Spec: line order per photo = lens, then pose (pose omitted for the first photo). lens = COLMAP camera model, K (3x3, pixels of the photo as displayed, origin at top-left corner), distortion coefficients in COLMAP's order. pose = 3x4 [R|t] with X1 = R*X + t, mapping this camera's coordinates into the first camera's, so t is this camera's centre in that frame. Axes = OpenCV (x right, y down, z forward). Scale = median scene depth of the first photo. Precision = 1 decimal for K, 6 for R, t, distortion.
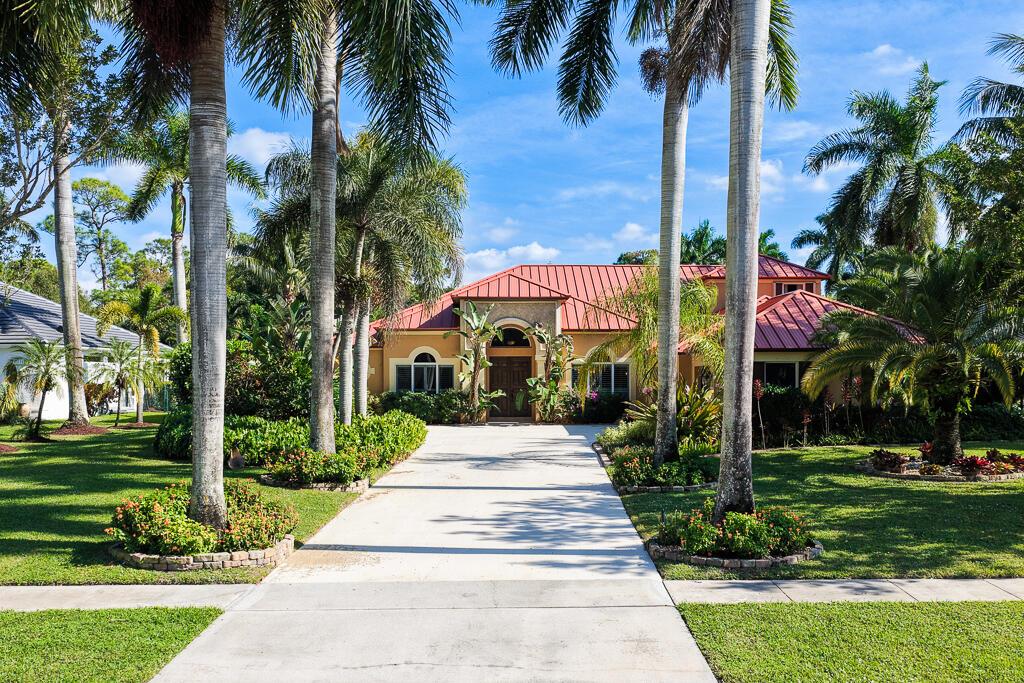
lens RADIAL K [[933.8, 0, 506.4], [0, 933.8, 375.4], [0, 0, 1]] dist [-0.008602, 0.027396]
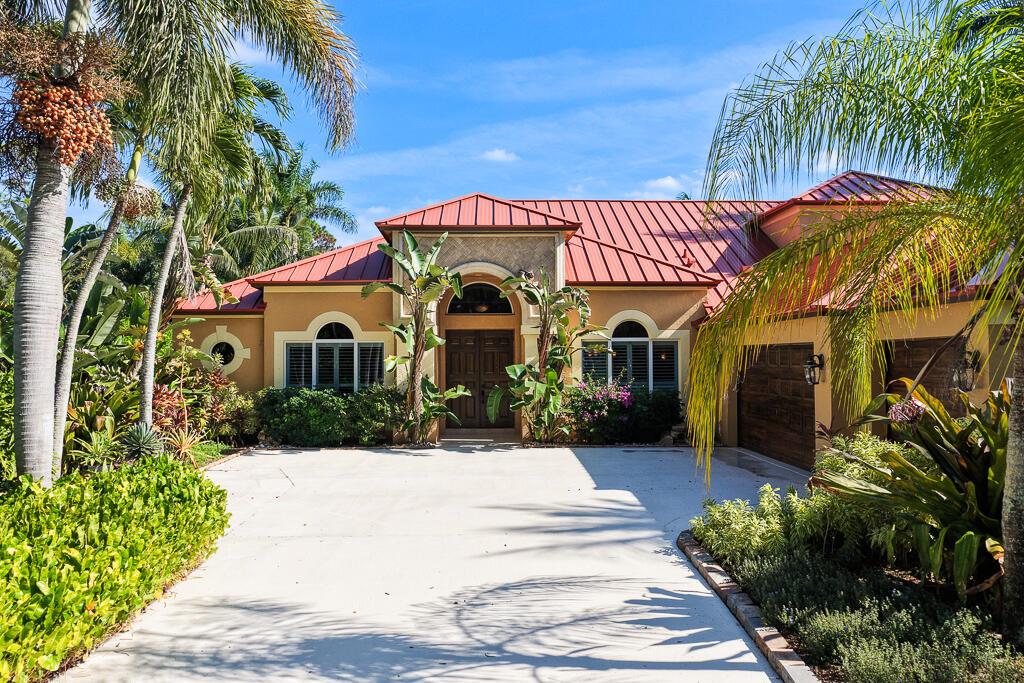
lens RADIAL K [[933.8, 0, 506.4], [0, 933.8, 375.4], [0, 0, 1]] dist [-0.008602, 0.027396]
pose [[0.999802, -0.003324, 0.019635, 0.010203], [0.002980, 0.999842, 0.017507, -0.000781], [-0.019690, -0.017445, 0.999654, 0.418073]]
